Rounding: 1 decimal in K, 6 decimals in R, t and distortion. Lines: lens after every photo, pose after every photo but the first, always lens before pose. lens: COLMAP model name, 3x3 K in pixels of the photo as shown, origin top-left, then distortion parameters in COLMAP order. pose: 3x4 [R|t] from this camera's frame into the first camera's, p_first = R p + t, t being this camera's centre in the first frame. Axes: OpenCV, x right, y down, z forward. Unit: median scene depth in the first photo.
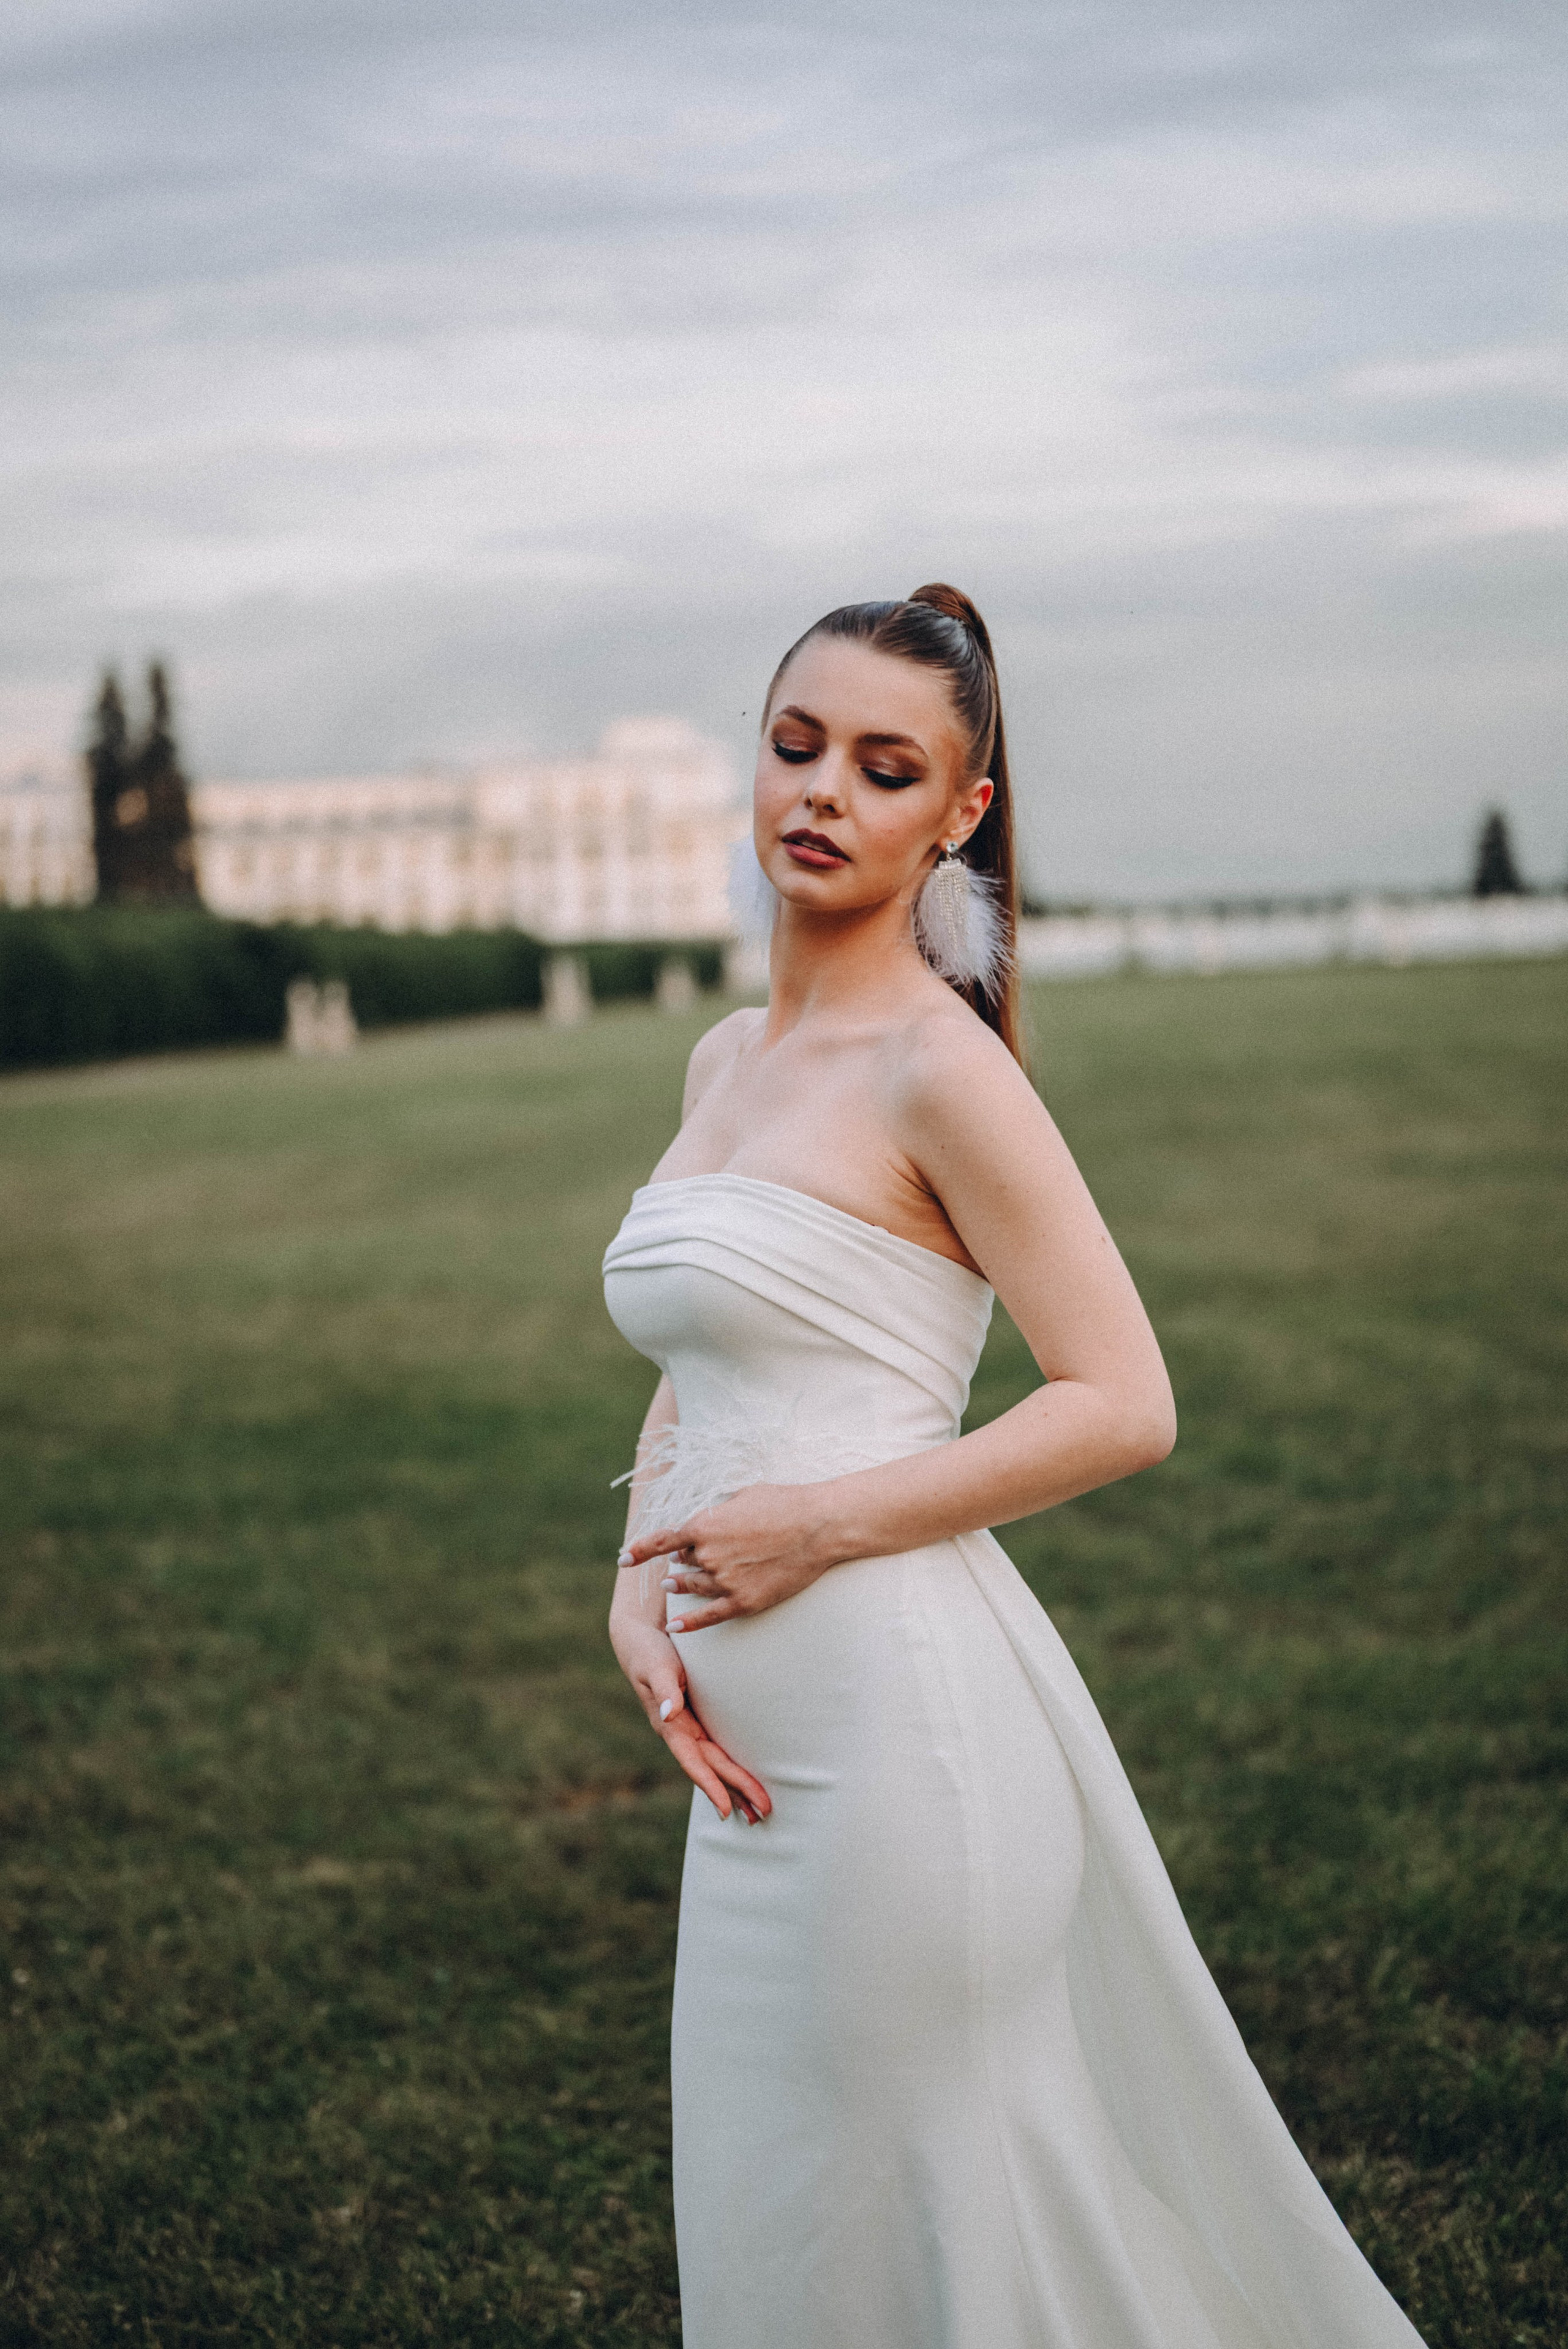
lens RADIAL K [[3342.2, 0, 784.5], [0, 3342.2, 1147.4], [0, 0, 1]] dist [0.014697, 0.000000]
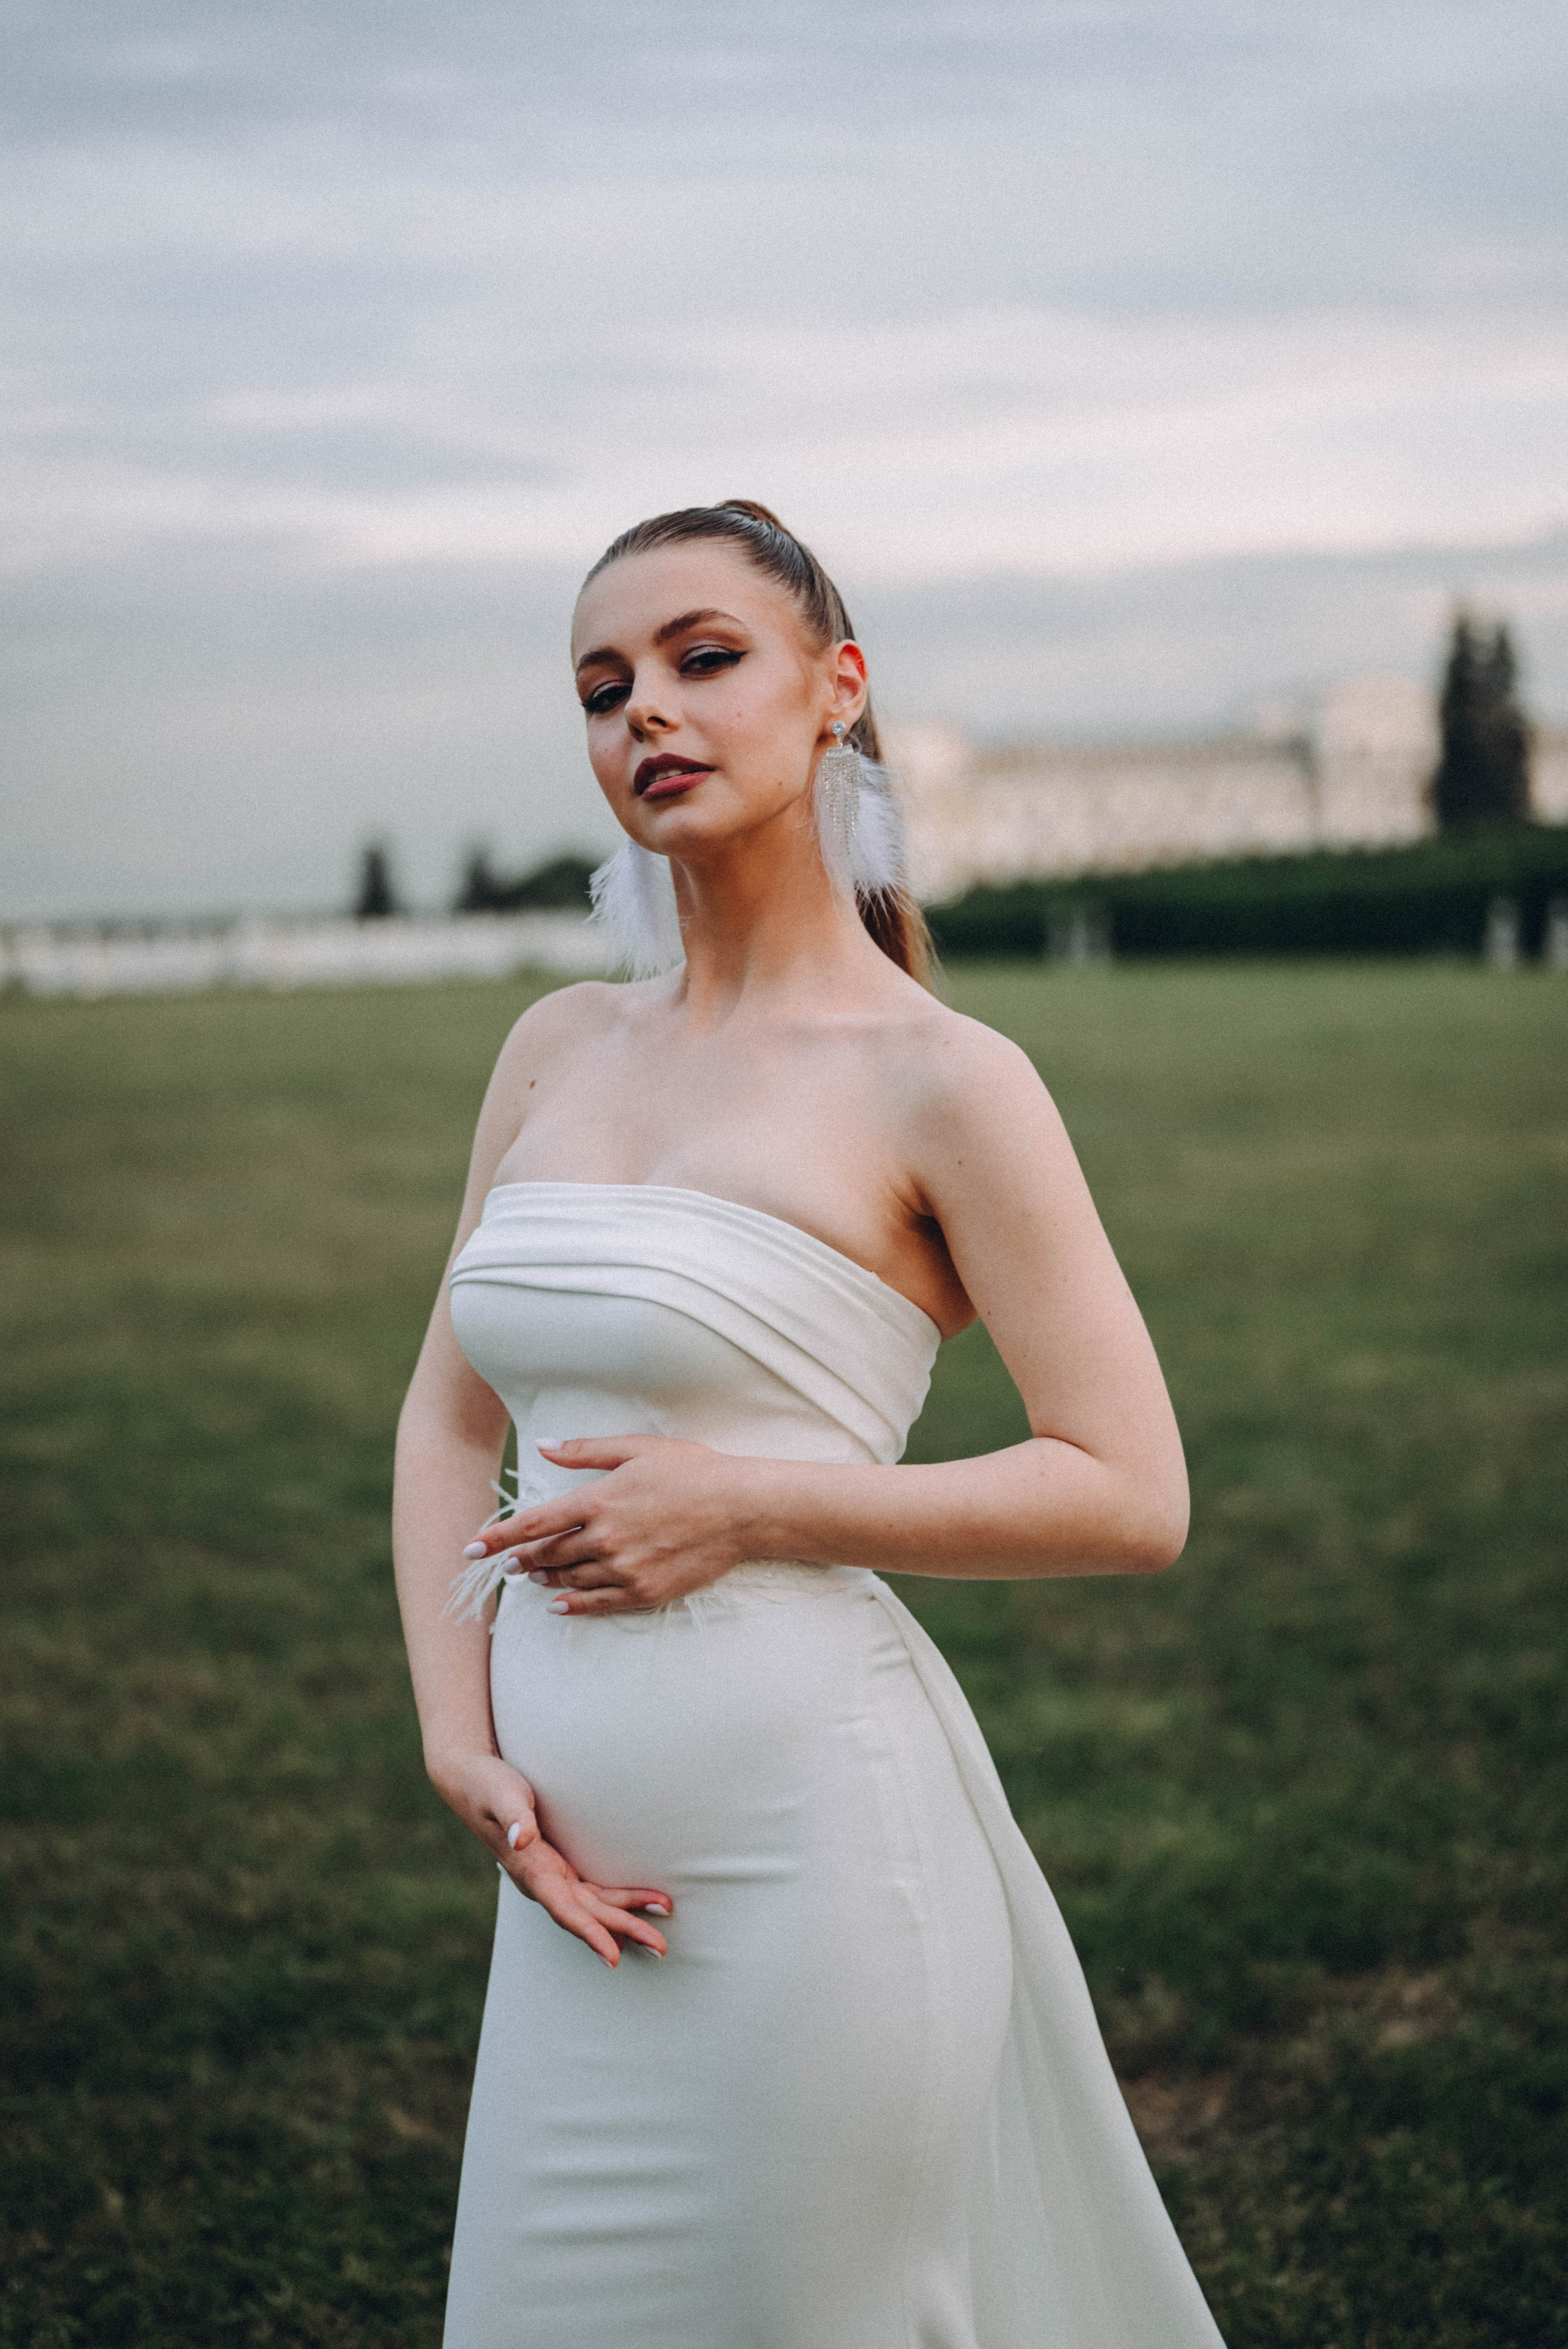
lens RADIAL K [[3342.2, 0, 746.5], [0, 3342.2, 1178.9], [0, 0, 1]] dist [0.014697, 0.000000]
pose [[0.949150, -0.015835, 0.314426, -0.083460], [0.015091, 0.999875, 0.004800, -0.000315], [-0.314462, 0.000188, 0.949270, 0.069737]]
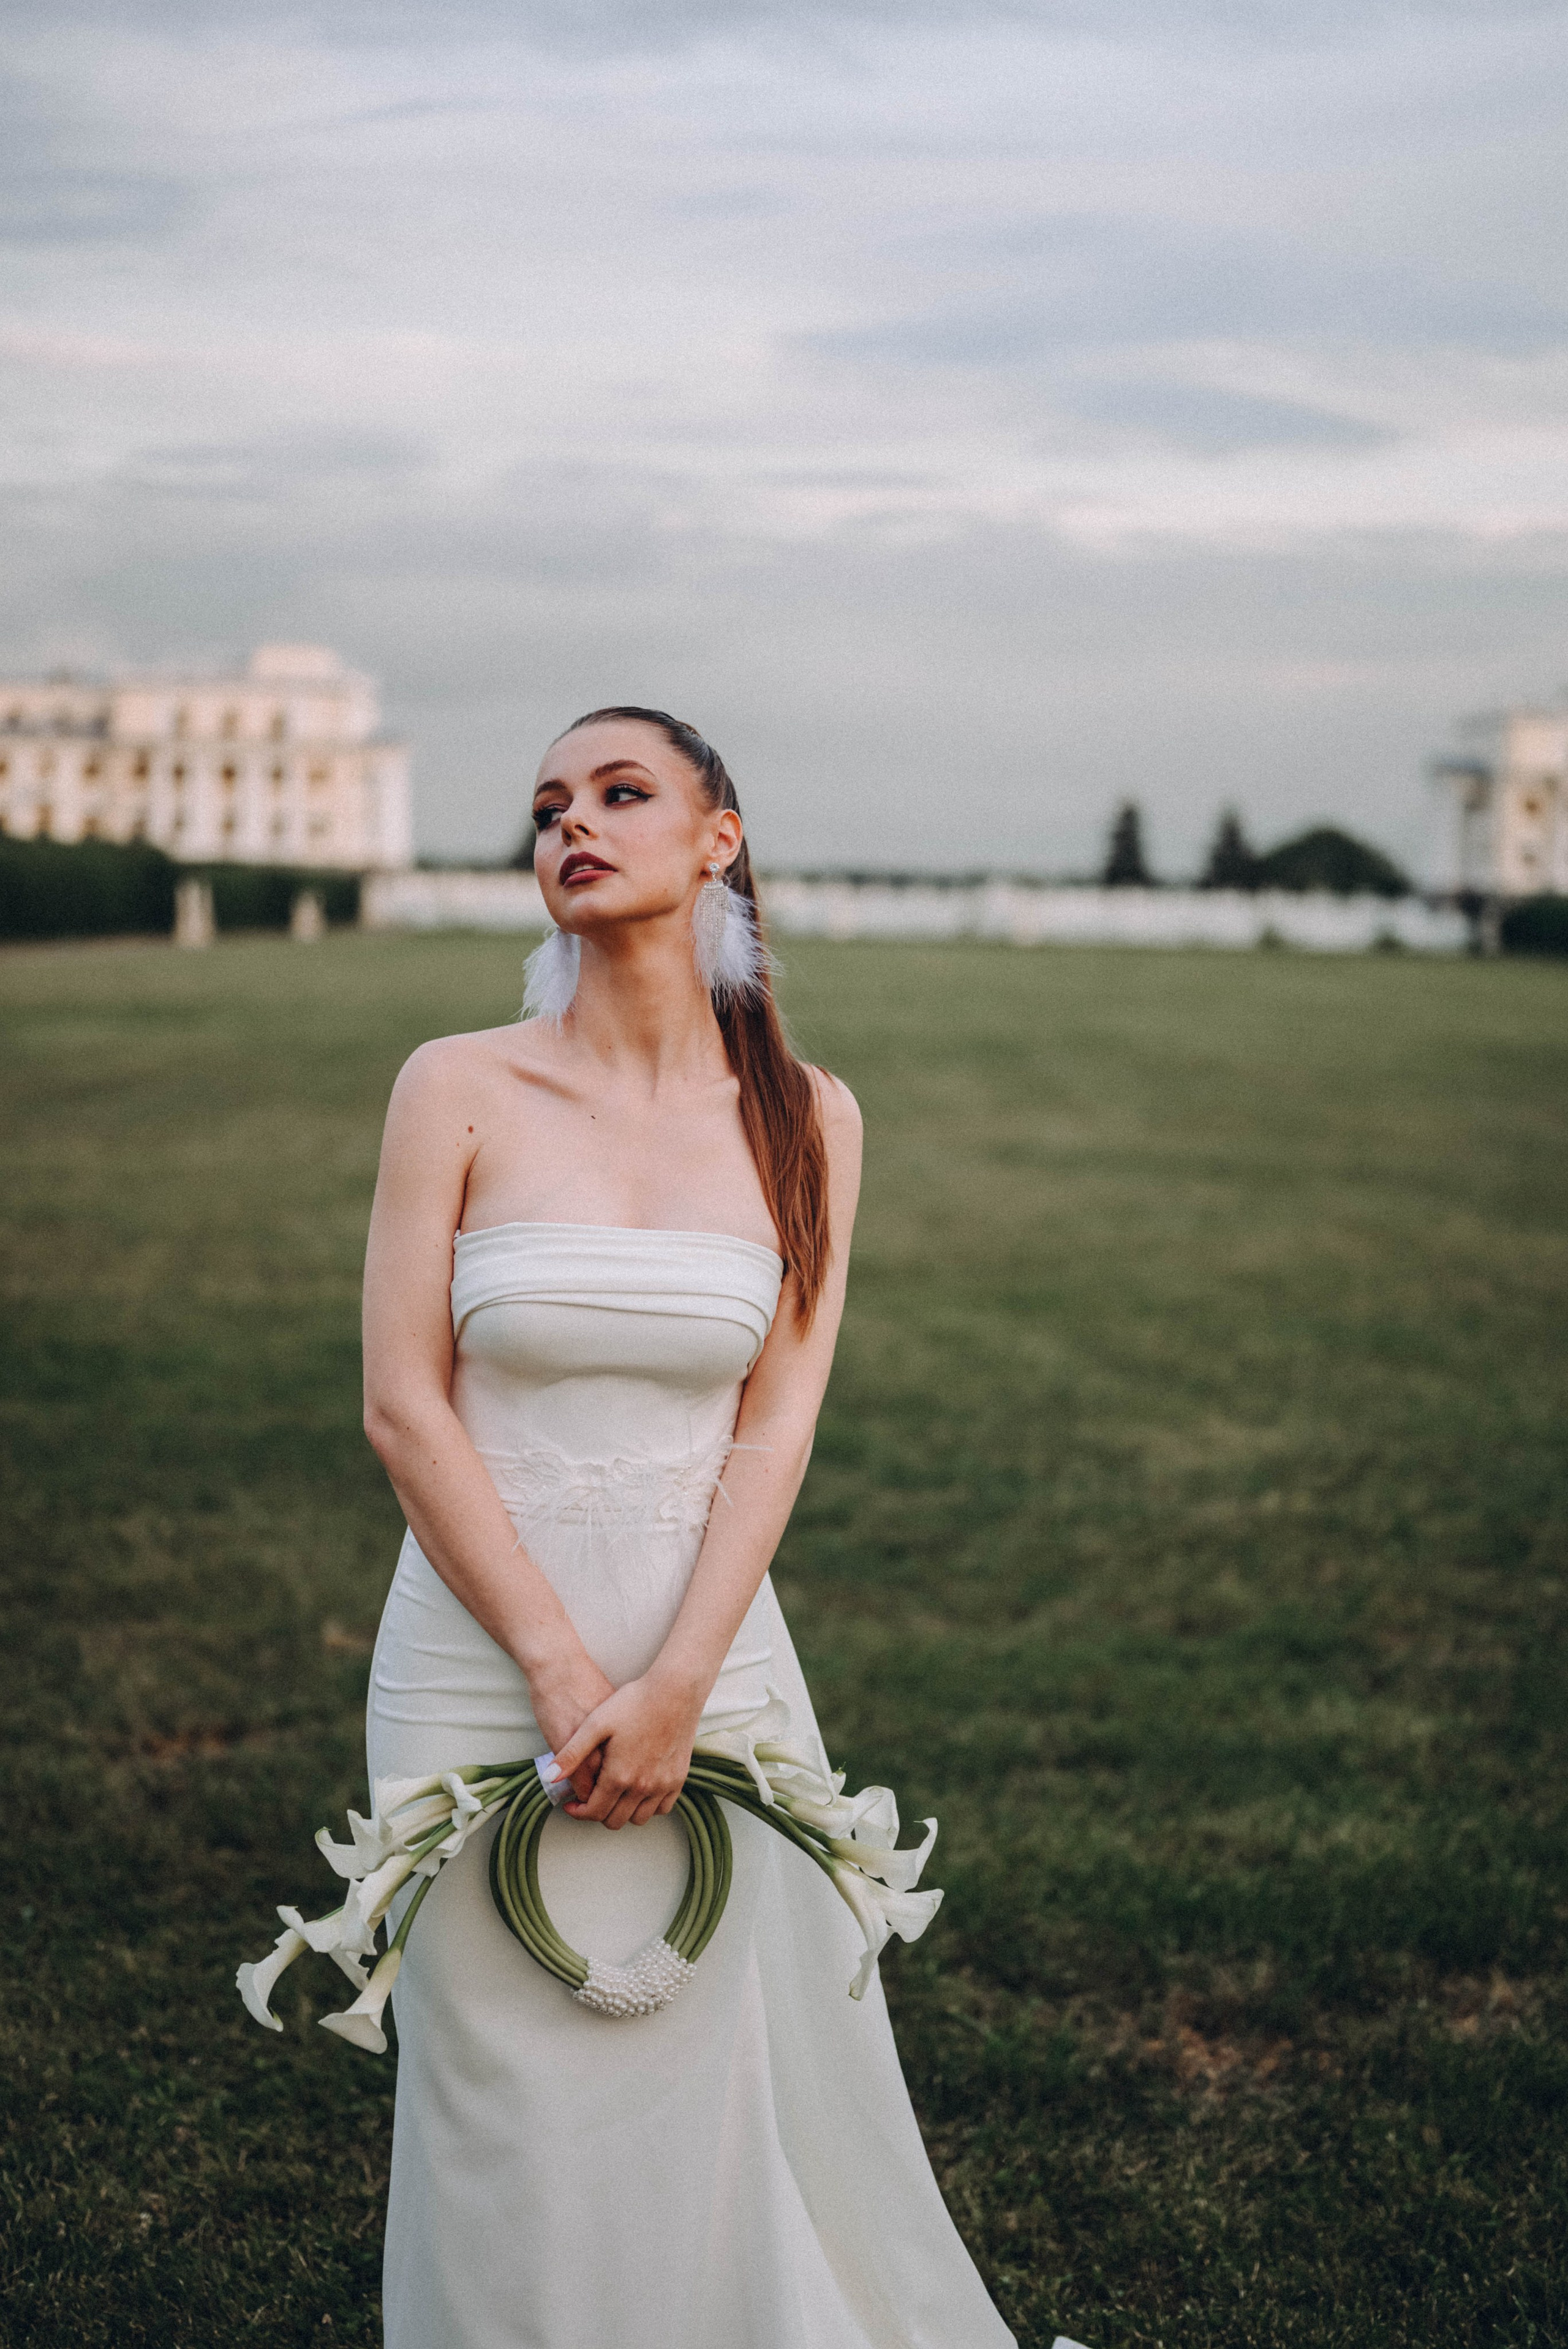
lens RADIAL K [[3342.2, 0, 783.2], [0, 3342.2, 1175.4], [0, 0, 1]] dist [0.014697, 0.000000]
pose [[0.991458, 0.064258, 0.113498, -0.001288], [-0.066874, 0.997573, 0.019384, -0.012760], [-0.111977, -0.026808, 0.993349, -0.041463]]
